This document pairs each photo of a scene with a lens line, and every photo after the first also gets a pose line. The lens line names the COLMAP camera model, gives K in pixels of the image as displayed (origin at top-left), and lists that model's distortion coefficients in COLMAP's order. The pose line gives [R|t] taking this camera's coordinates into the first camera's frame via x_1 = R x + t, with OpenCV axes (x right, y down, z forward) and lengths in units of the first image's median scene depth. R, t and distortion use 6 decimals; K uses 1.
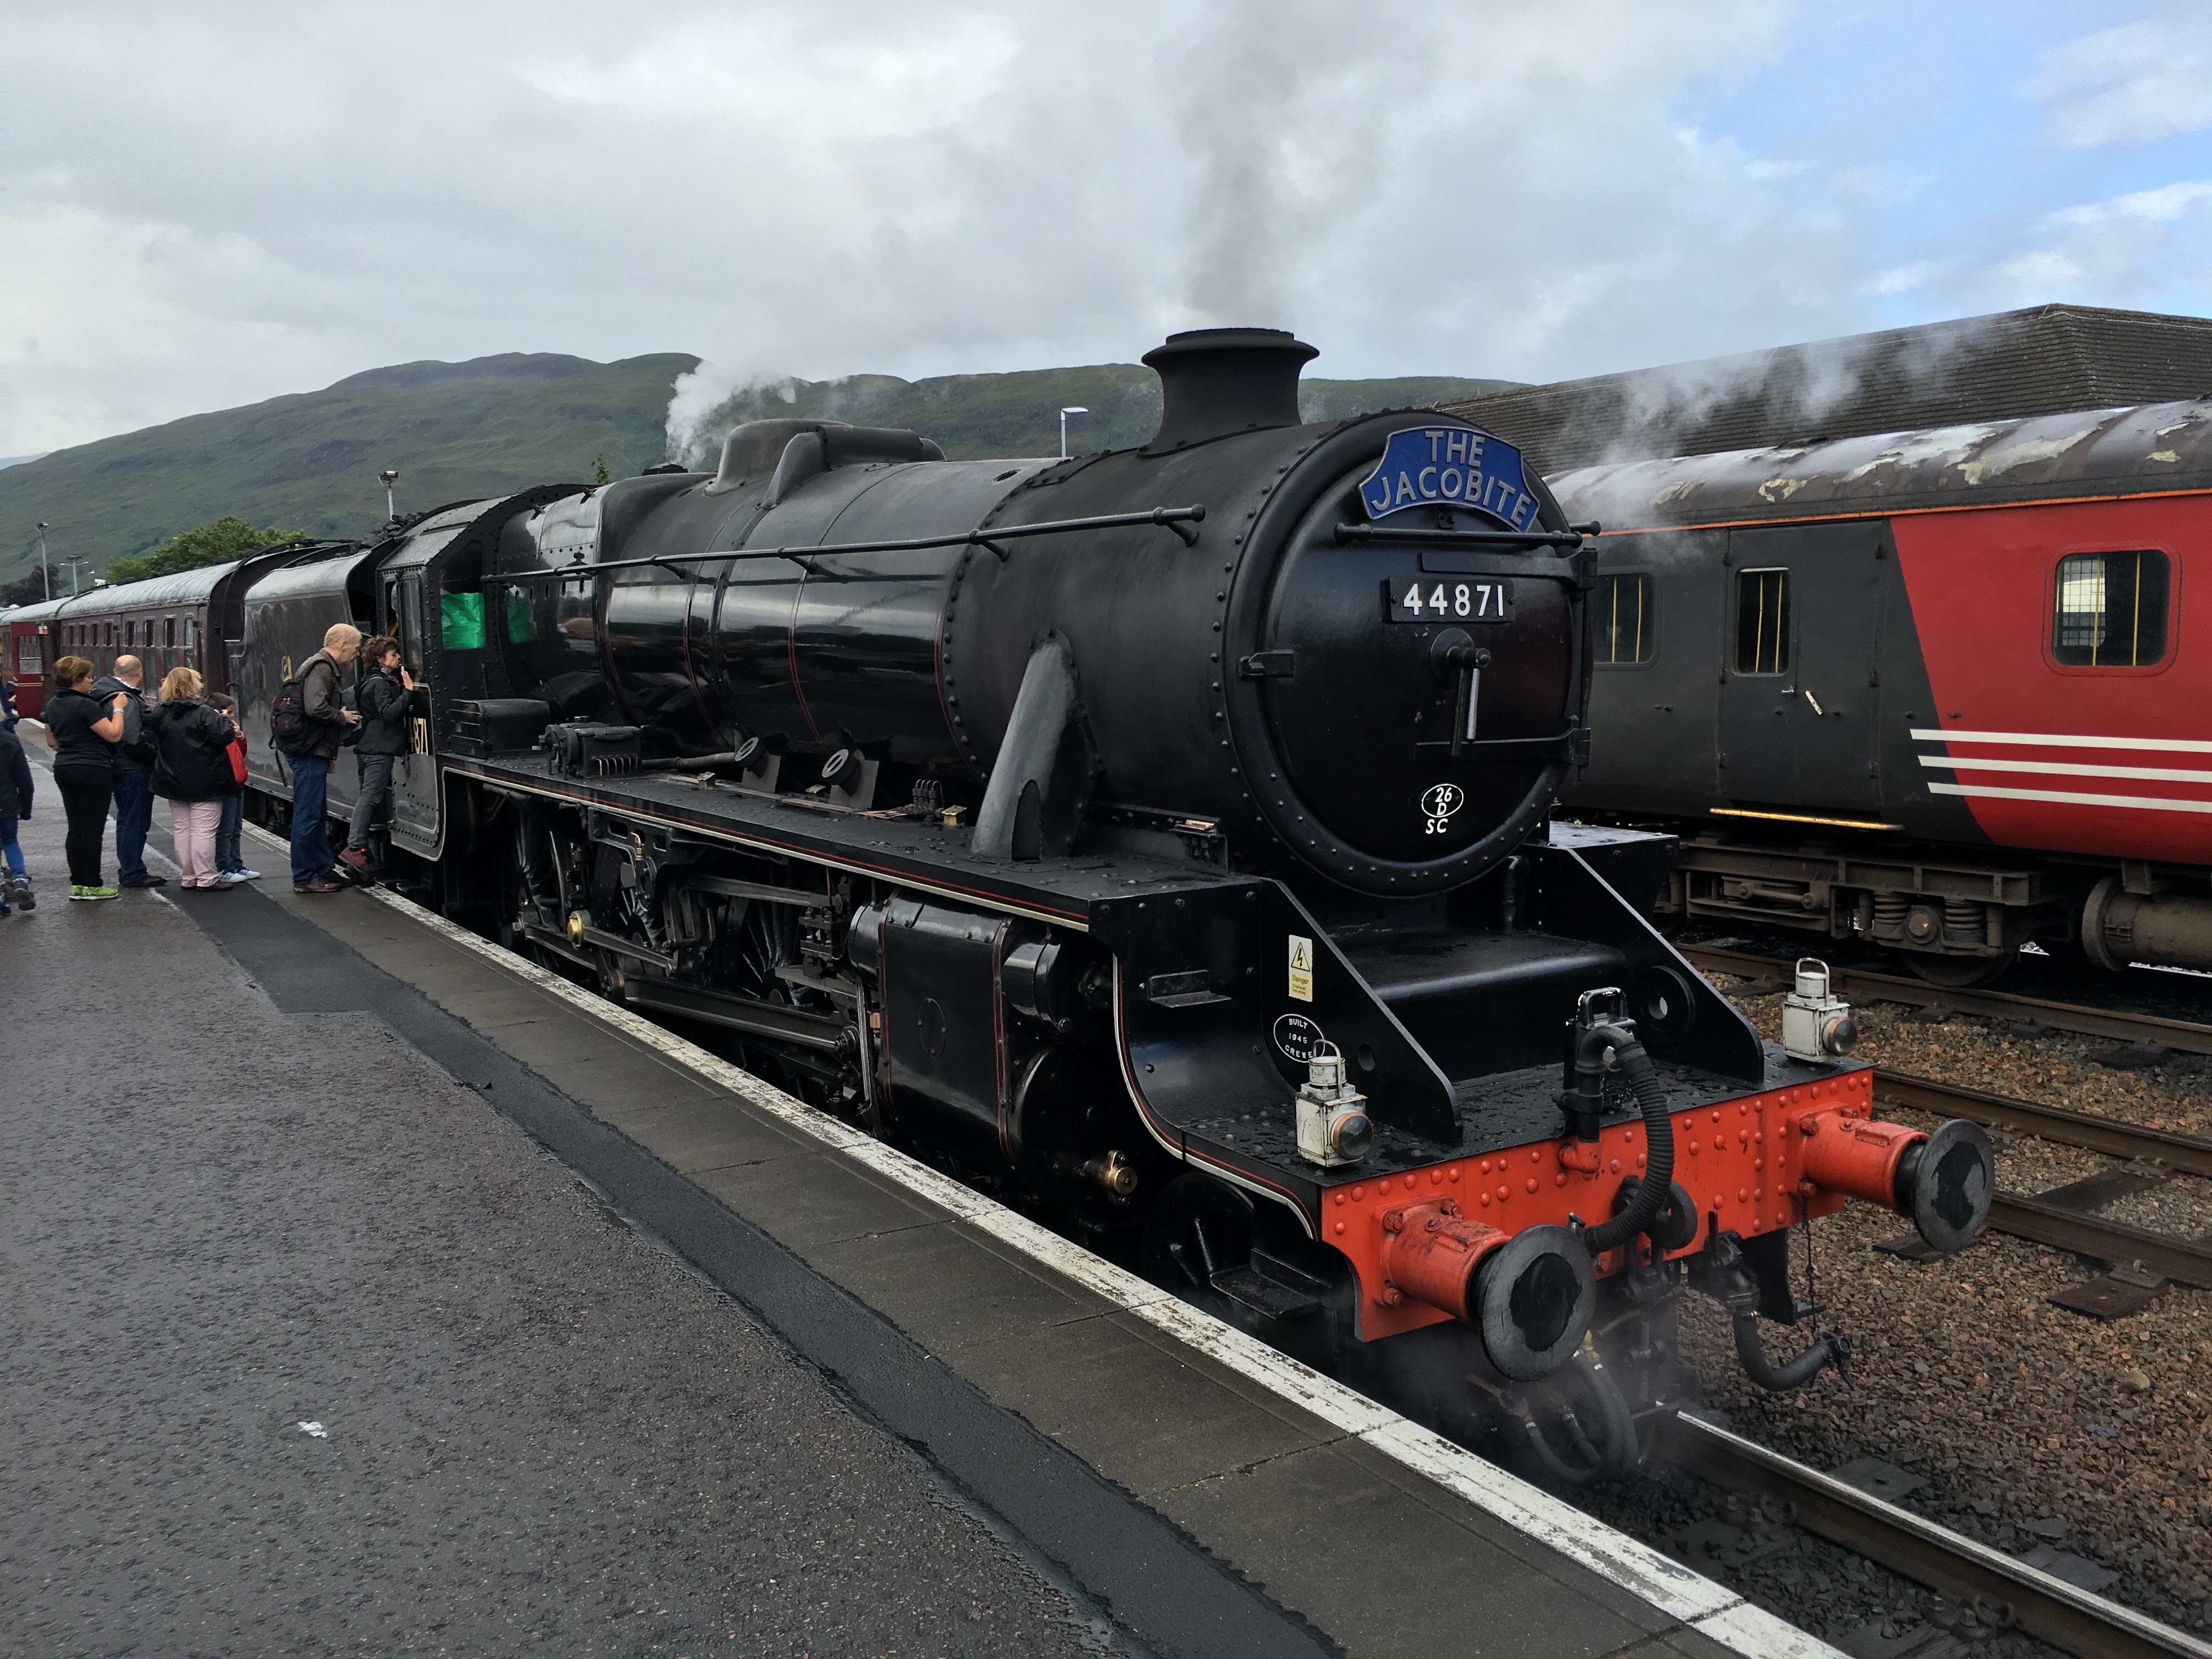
lens RADIAL K [[2011.5, 0, 1106.0], [0, 2011.5, 829.5], [0, 0, 1]] dist [0.074110, -0.002845]
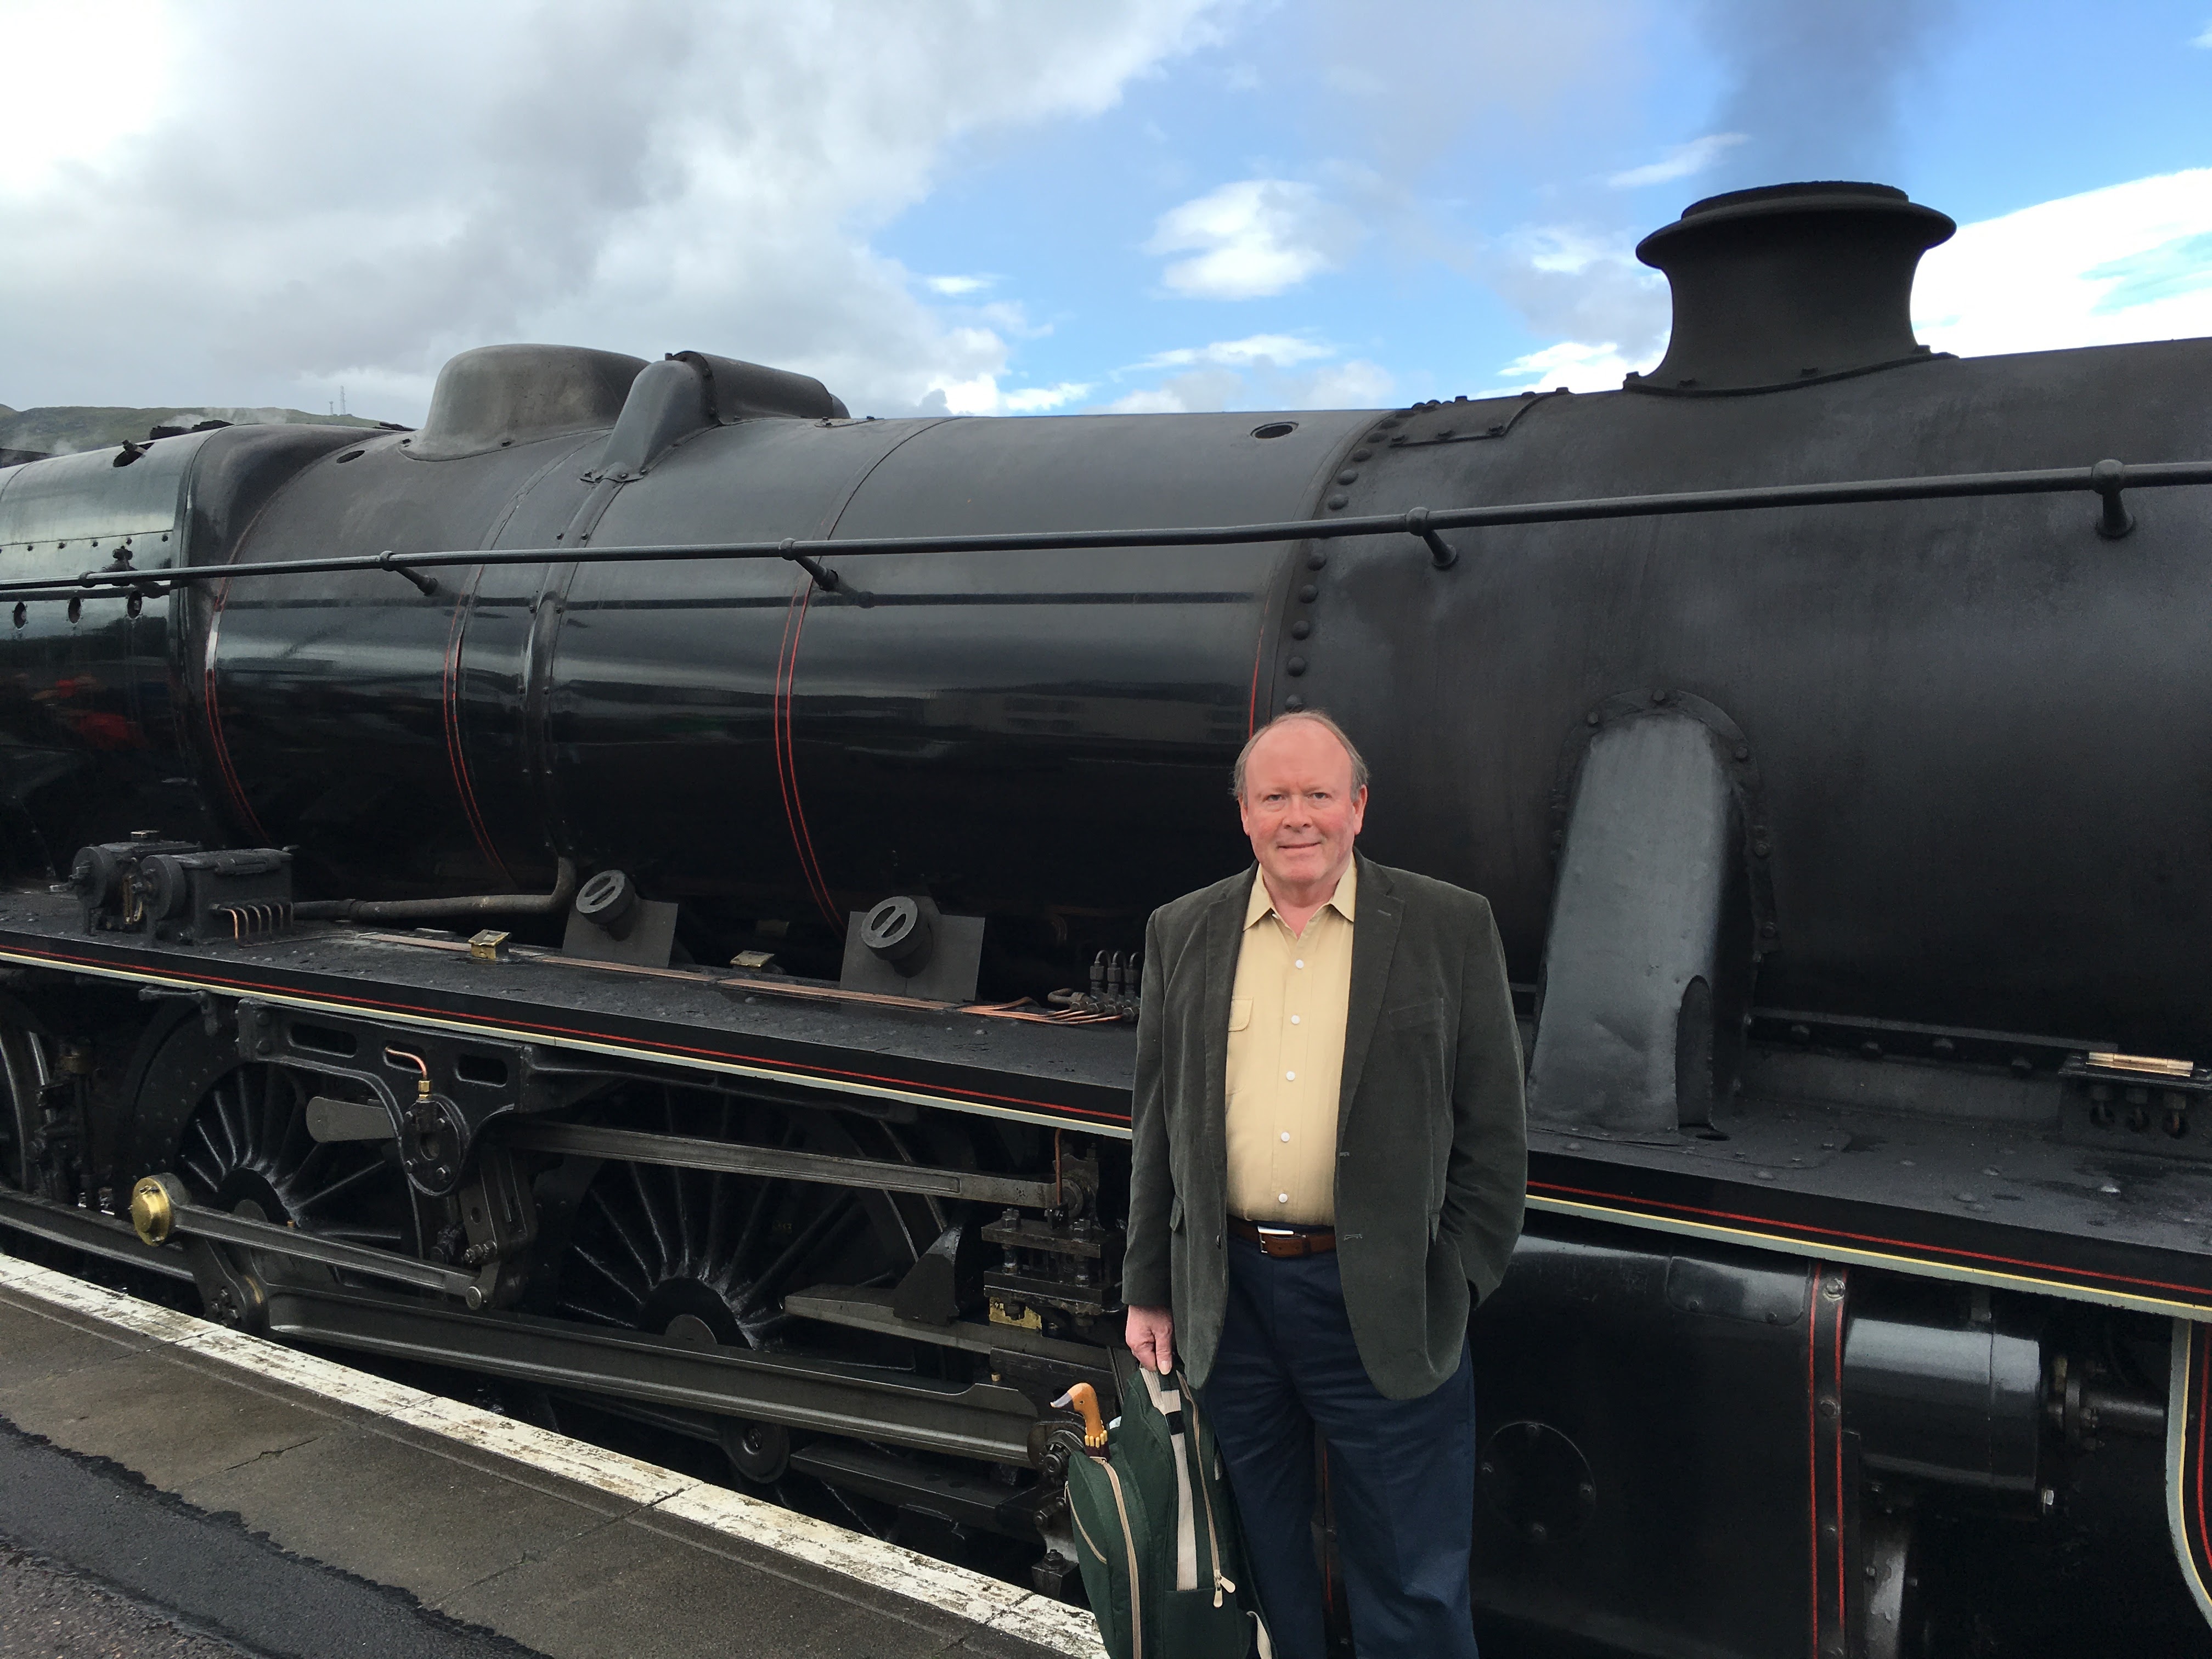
lens RADIAL K [[2011.5, 0, 1106.0], [0, 2011.5, 829.5], [0, 0, 1]] dist [0.074110, -0.002845]
pose [[0.915037, -0.016091, 0.403048, -0.303249], [0.028977, 0.999245, -0.025894, -0.041917], [-0.402327, 0.035374, 0.914812, 0.447214]]
